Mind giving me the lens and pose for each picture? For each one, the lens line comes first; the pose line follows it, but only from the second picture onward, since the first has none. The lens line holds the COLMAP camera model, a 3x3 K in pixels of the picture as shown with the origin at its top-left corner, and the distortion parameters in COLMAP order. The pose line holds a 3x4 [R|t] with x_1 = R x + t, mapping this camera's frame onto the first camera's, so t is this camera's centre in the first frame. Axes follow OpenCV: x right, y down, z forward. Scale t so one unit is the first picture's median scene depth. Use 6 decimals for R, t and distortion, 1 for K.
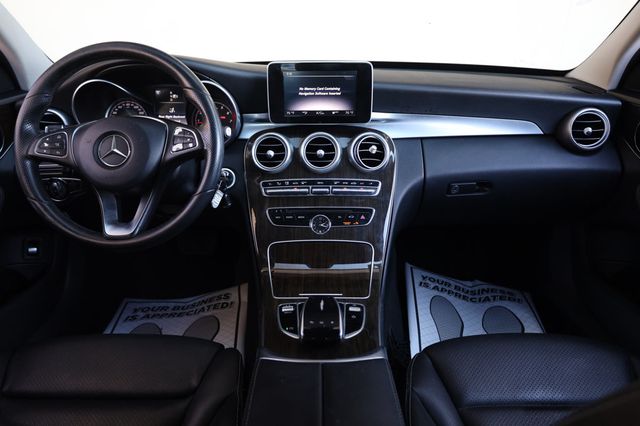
lens RADIAL K [[460.6, 0, 320.0], [0, 460.6, 213.0], [0, 0, 1]] dist [0.003657, -0.000078]
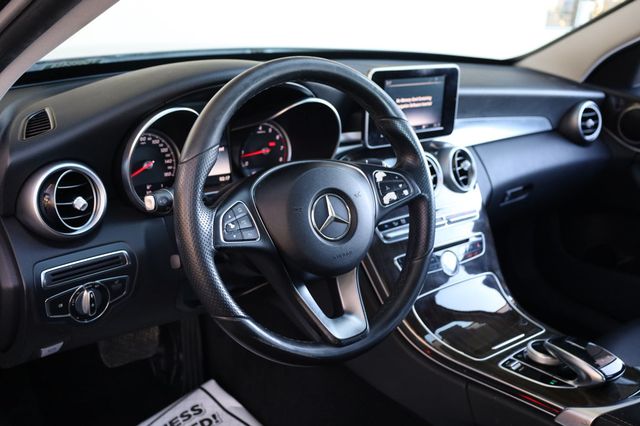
lens RADIAL K [[677.3, 0, 320.0], [0, 677.3, 213.0], [0, 0, 1]] dist [0.011048, 0.010698]
pose [[0.768178, -0.163384, 0.619038, -0.902925], [0.170243, 0.984208, 0.048506, -0.160470], [-0.617187, 0.068125, 0.783861, 0.185180]]
